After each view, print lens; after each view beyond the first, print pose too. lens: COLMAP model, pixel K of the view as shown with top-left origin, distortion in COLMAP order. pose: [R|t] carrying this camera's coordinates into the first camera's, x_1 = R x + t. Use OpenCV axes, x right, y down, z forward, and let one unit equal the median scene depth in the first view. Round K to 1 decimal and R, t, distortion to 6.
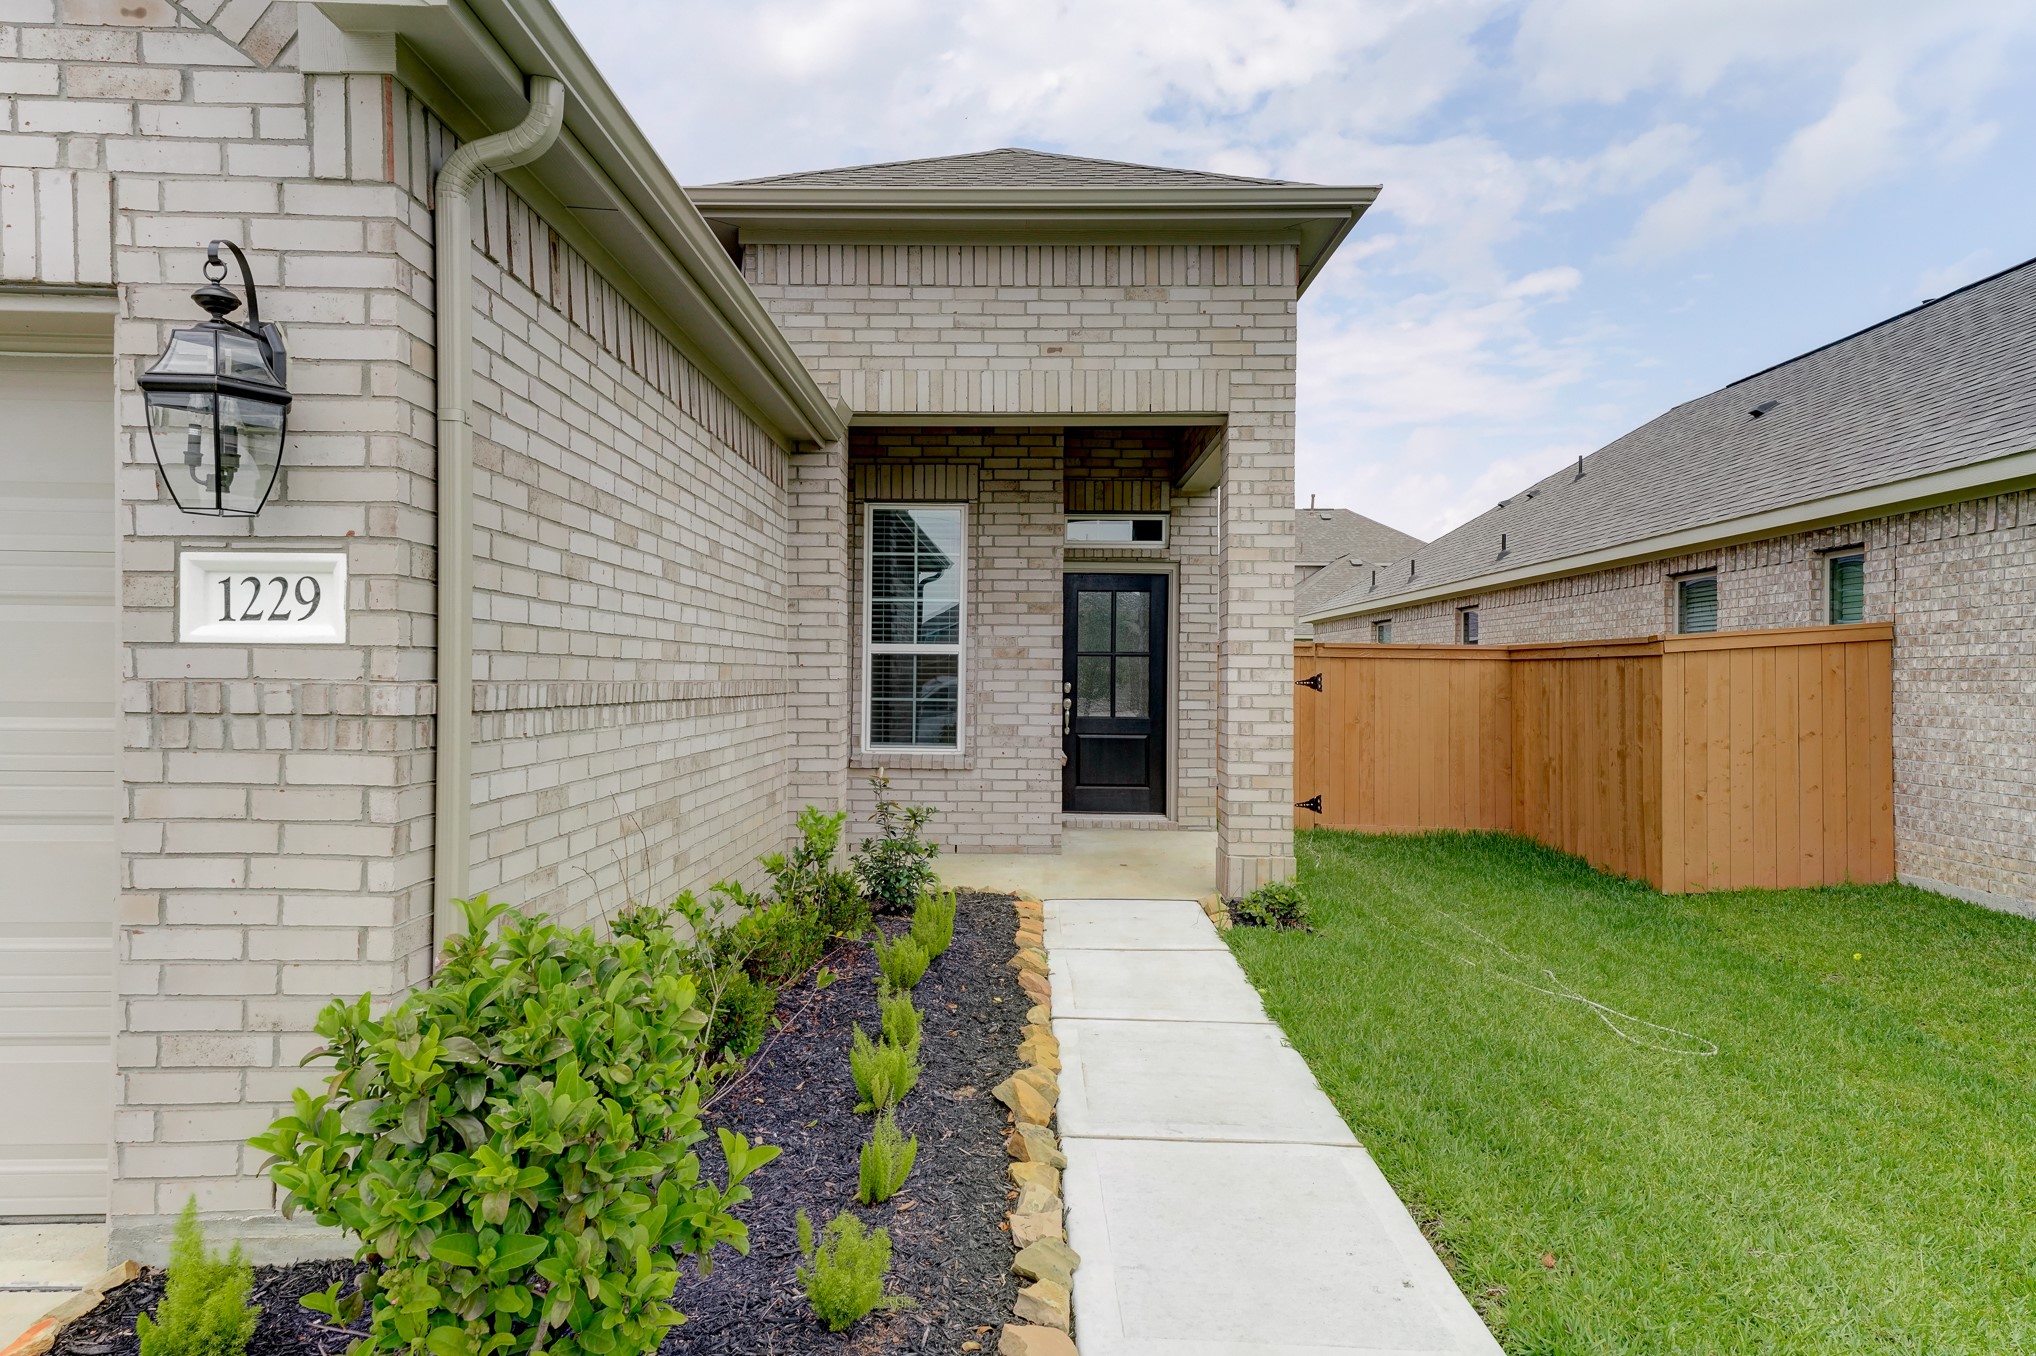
lens RADIAL K [[1299.1, 0, 1013.0], [0, 1299.1, 679.1], [0, 0, 1]] dist [0.067267, -0.004795]
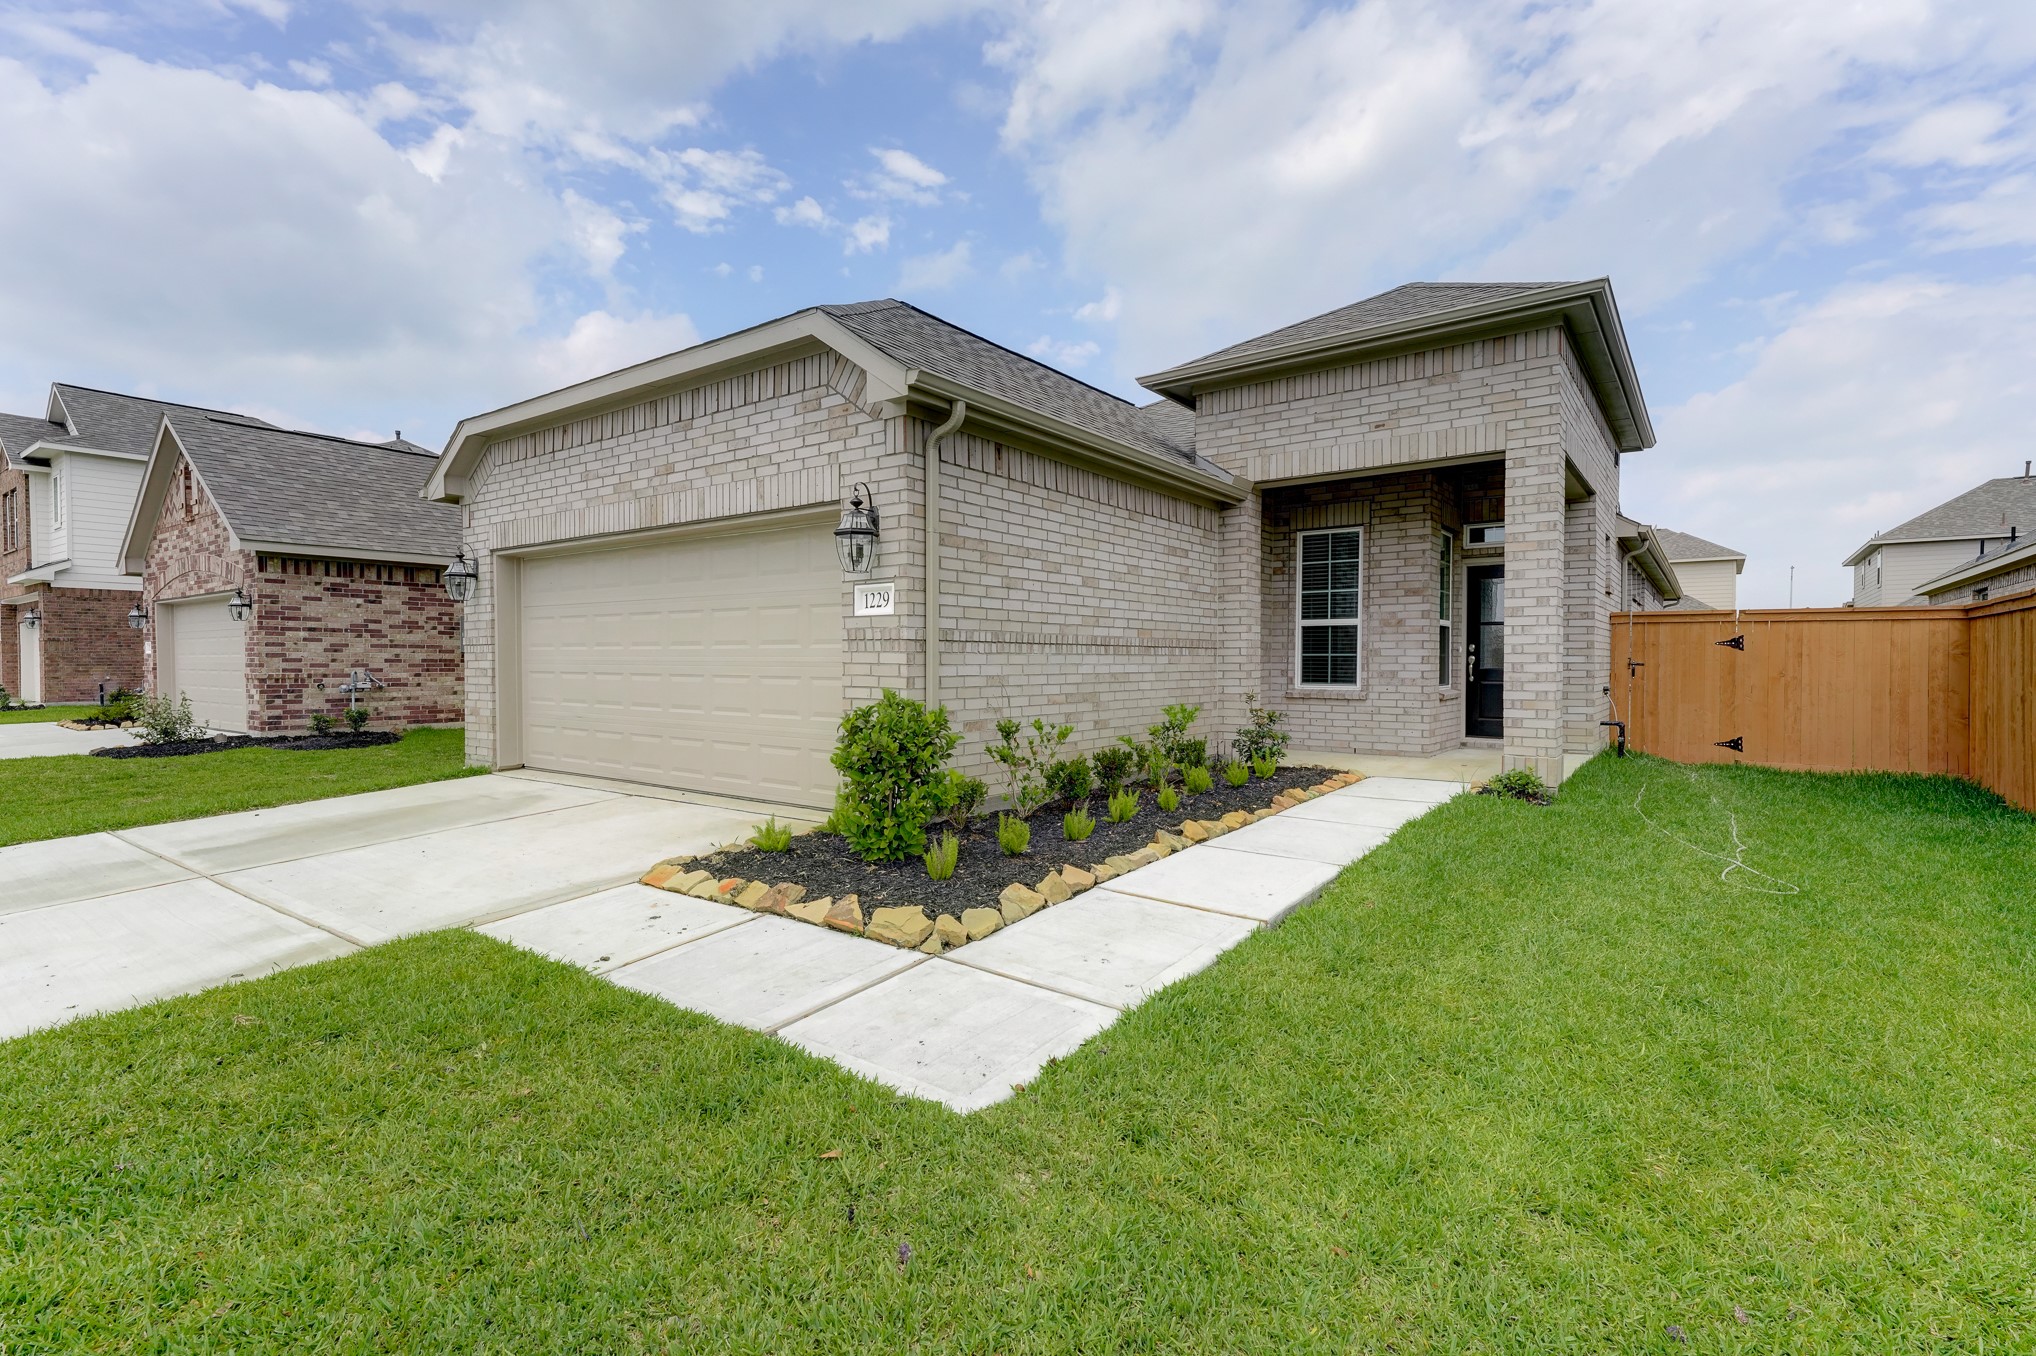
lens RADIAL K [[966.7, 0, 985.3], [0, 966.7, 681.0], [0, 0, 1]] dist [0.017334, 0.001637]
pose [[0.795713, 0.004304, -0.605659, 0.330314], [0.004923, 0.999896, 0.013575, 0.032243], [0.605654, -0.013783, 0.795608, -0.197801]]
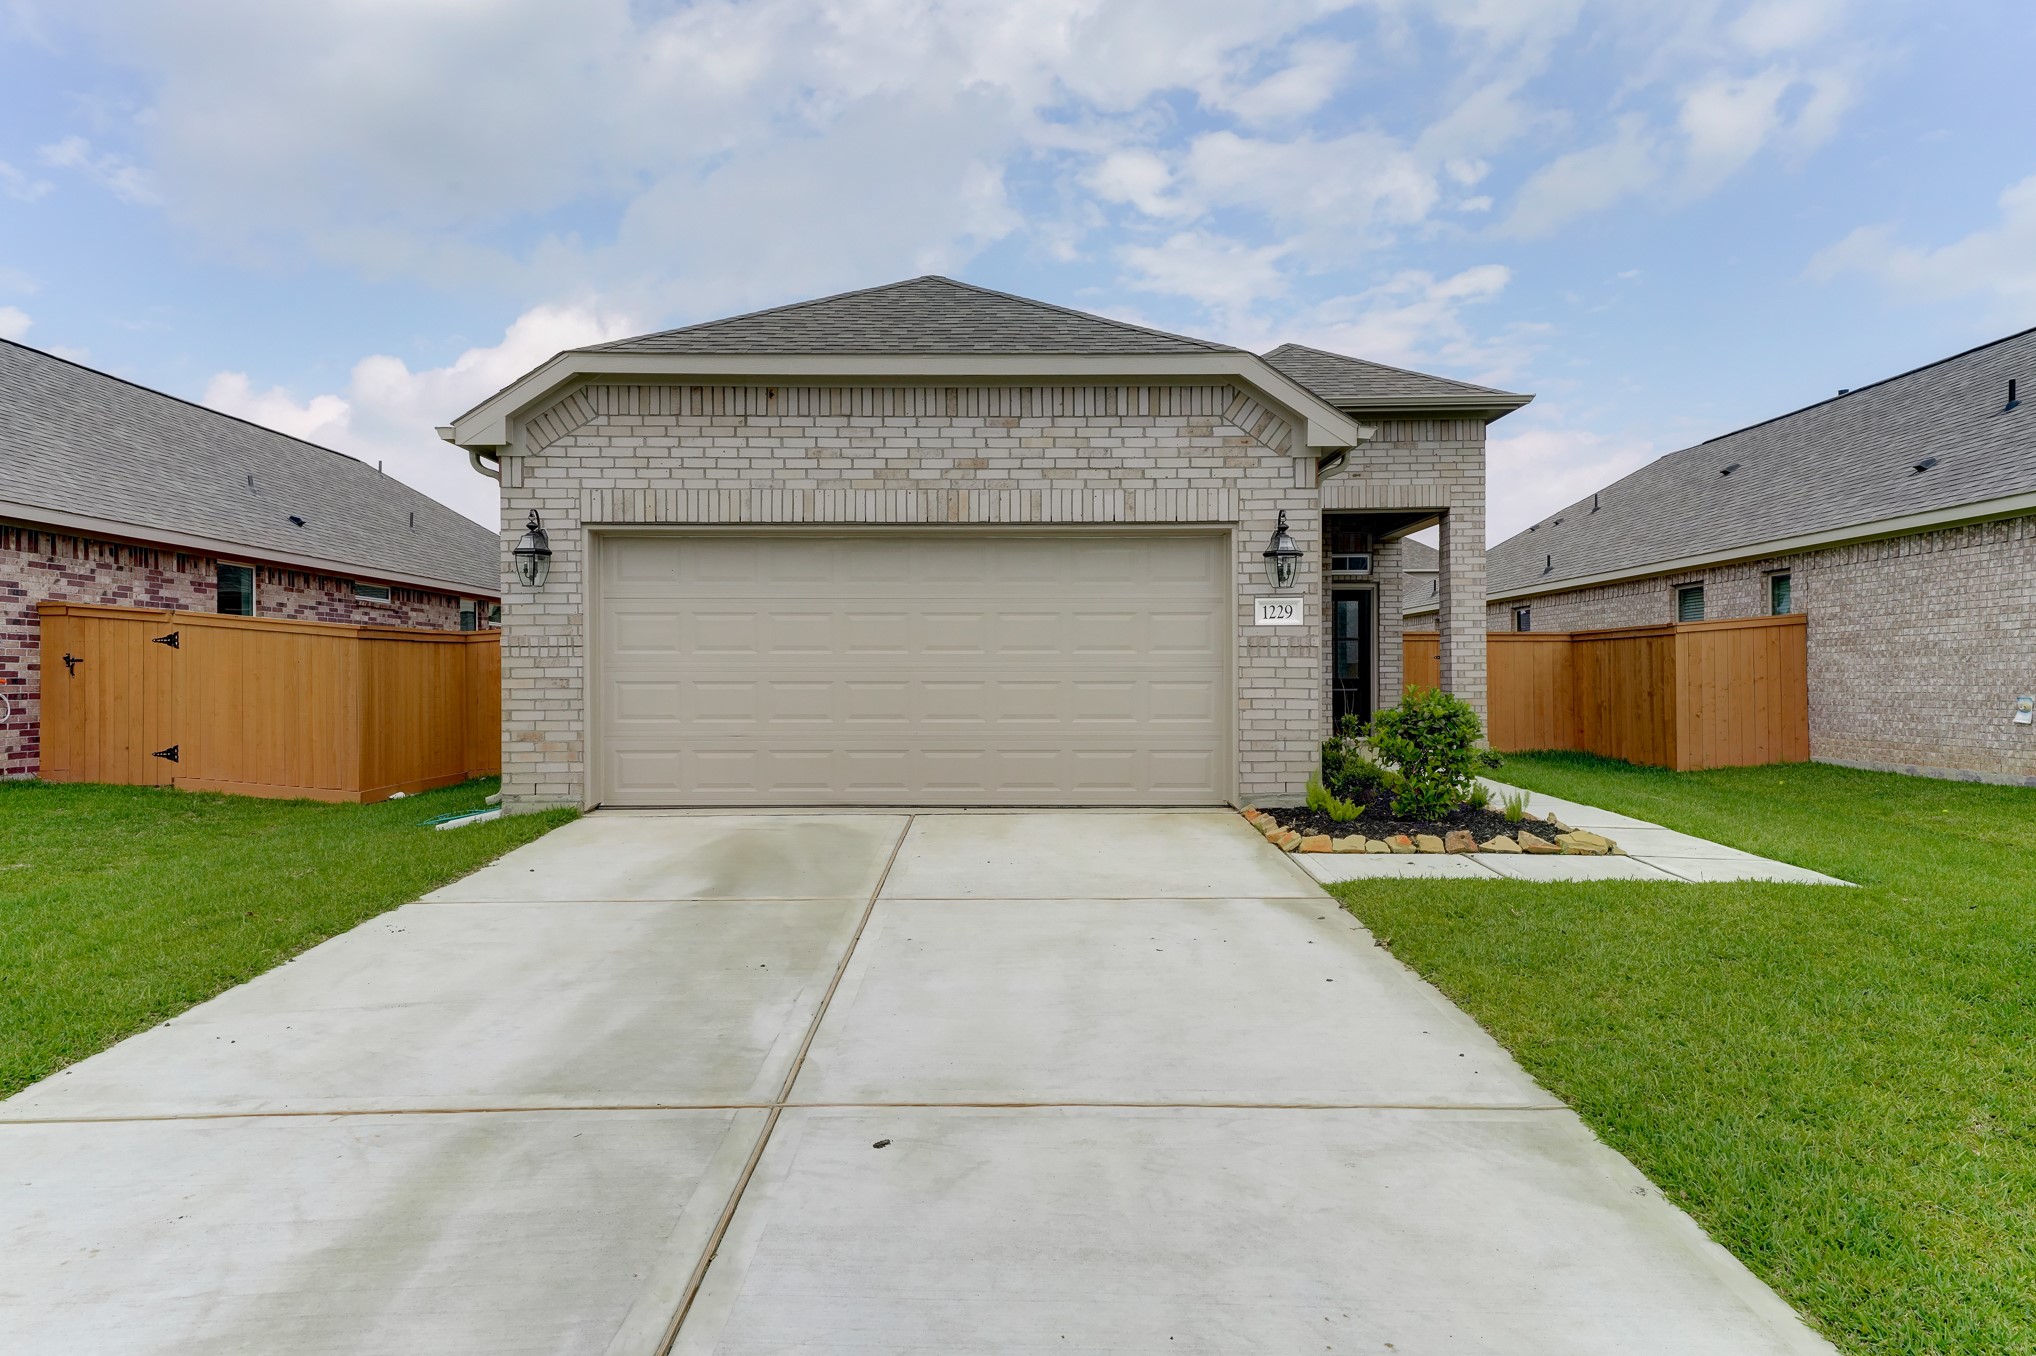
lens RADIAL K [[1299.1, 0, 1003.7], [0, 1299.1, 678.7], [0, 0, 1]] dist [0.067267, -0.004795]
pose [[0.999842, -0.012728, 0.012385, -0.465286], [0.012771, 0.999913, -0.003366, 0.039419], [-0.012341, 0.003524, 0.999918, -0.817005]]
